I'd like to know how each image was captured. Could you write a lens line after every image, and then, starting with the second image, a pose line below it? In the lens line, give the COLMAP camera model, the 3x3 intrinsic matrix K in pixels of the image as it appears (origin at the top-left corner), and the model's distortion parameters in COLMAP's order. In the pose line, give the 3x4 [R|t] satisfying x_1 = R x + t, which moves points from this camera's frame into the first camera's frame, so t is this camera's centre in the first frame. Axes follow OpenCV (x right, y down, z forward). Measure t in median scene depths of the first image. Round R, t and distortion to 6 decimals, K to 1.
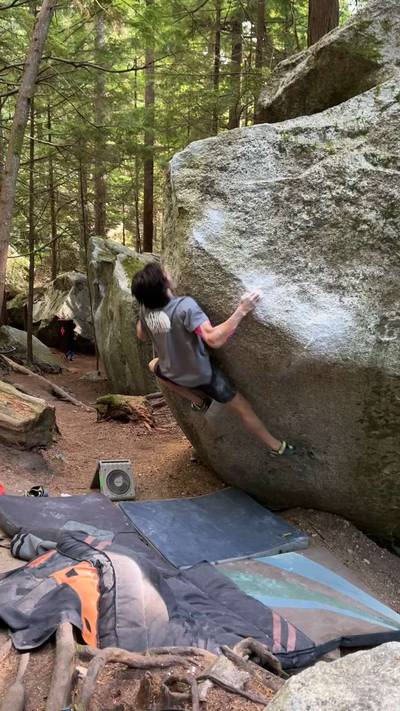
lens RADIAL K [[592.2, 0, 204.7], [0, 592.2, 356.0], [0, 0, 1]] dist [0.078364, -0.113771]
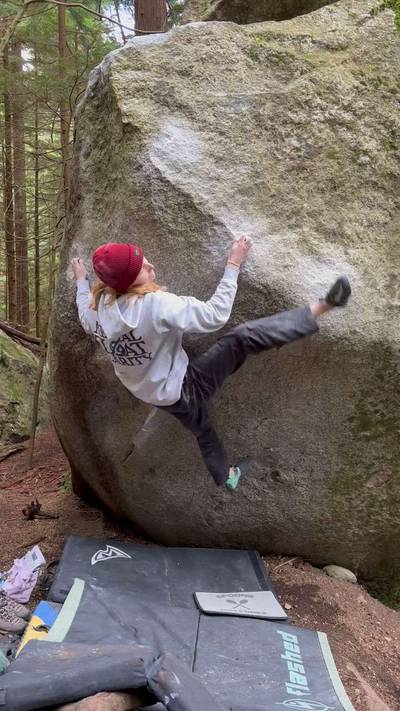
lens RADIAL K [[637.5, 0, 193.5], [0, 637.5, 341.2], [0, 0, 1]] dist [0.032446, 0.004618]
pose [[0.948019, -0.051007, 0.314098, -0.215186], [0.082092, 0.992861, -0.086538, 0.072052], [-0.307441, 0.107824, 0.945438, 0.302823]]
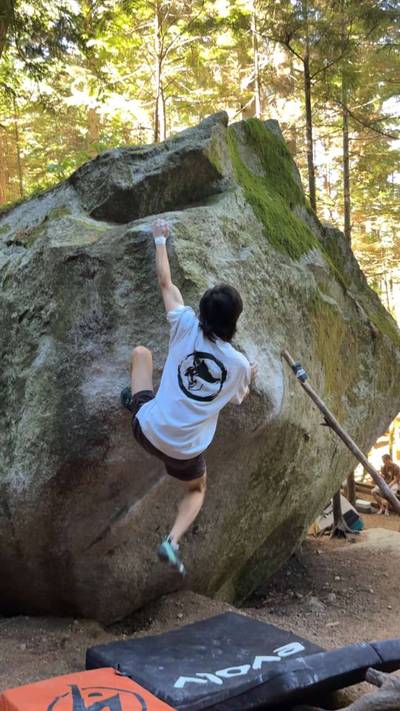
lens RADIAL K [[592.2, 0, 209.3], [0, 592.2, 357.0], [0, 0, 1]] dist [0.078364, -0.113771]
pose [[0.476273, -0.056189, 0.877500, -0.850770], [0.210655, 0.976186, -0.051827, -0.076552], [-0.853691, 0.209534, 0.476768, 0.557324]]
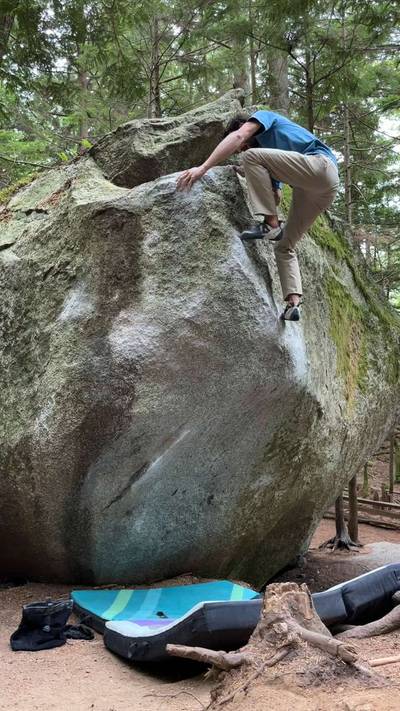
lens RADIAL K [[612.5, 0, 199.1], [0, 612.5, 358.1], [0, 0, 1]] dist [0.041954, -0.010565]
pose [[0.472542, -0.007798, 0.881274, -0.924991], [0.201403, 0.974455, -0.099371, 0.044029], [-0.857987, 0.224448, 0.462041, 0.618811]]
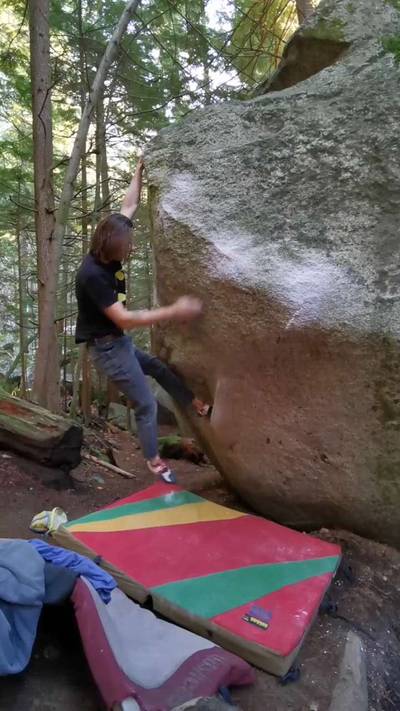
lens RADIAL K [[425.2, 0, 195.9], [0, 425.2, 357.7], [0, 0, 1]] dist [-0.035188, 0.029913]
pose [[0.983866, -0.067342, -0.165750, 0.129572], [0.036164, 0.982188, -0.184390, 0.160859], [0.175214, 0.175421, 0.968776, 0.389013]]
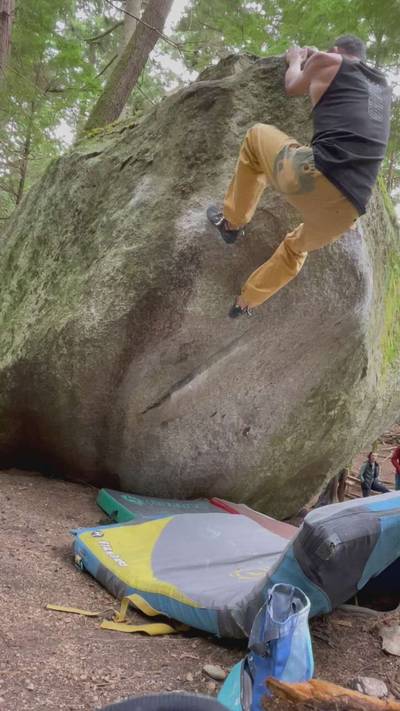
lens RADIAL K [[425.2, 0, 199.2], [0, 425.2, 360.5], [0, 0, 1]] dist [-0.035188, 0.029913]
pose [[0.540731, 0.080713, 0.837314, -0.593287], [0.017373, 0.994102, -0.107046, 0.155805], [-0.841016, 0.072429, 0.536140, 0.855009]]
